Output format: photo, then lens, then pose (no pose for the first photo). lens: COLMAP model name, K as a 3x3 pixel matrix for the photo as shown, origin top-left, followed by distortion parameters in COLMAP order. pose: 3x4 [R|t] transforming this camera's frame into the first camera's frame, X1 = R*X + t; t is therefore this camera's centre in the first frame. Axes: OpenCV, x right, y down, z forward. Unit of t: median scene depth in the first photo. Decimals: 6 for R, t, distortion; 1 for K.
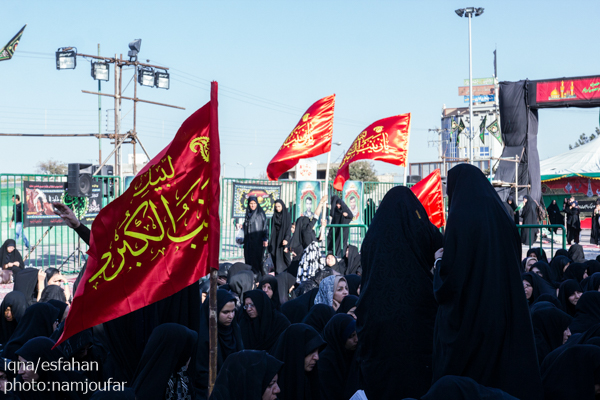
lens RADIAL K [[920.6, 0, 301.9], [0, 920.6, 199.7], [0, 0, 1]] dist [0.125552, 0.000000]
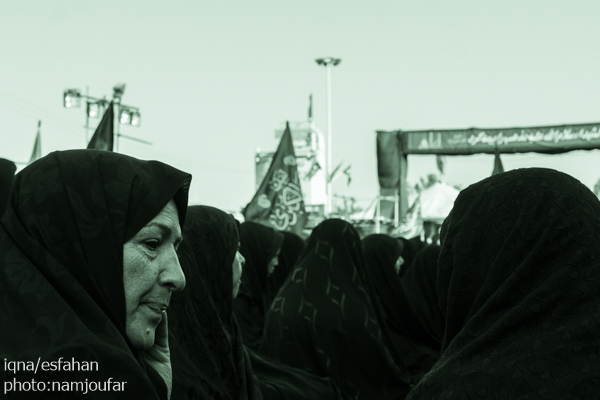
lens RADIAL K [[1036.7, 0, 300.1], [0, 1036.7, 201.7], [0, 0, 1]] dist [0.269274, 0.000000]
pose [[0.976642, 0.026877, 0.213184, -0.212975], [-0.016592, 0.998617, -0.049889, 0.034159], [-0.214230, 0.045187, 0.975737, -0.298221]]
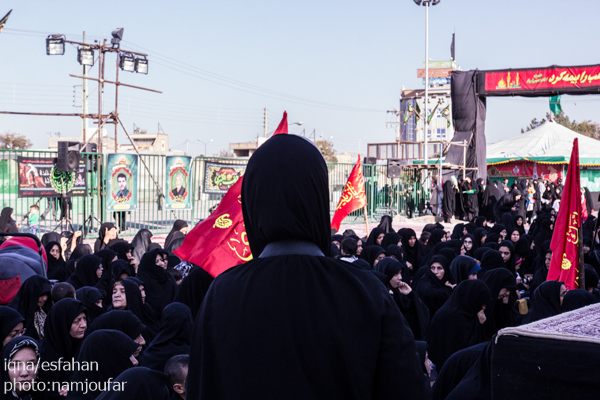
lens RADIAL K [[920.6, 0, 302.9], [0, 920.6, 201.1], [0, 0, 1]] dist [0.125552, 0.000000]
pose [[0.998774, 0.017375, 0.046353, -0.008378], [-0.018564, 0.999506, 0.025347, -0.000921], [-0.045890, -0.026177, 0.998603, -0.097308]]
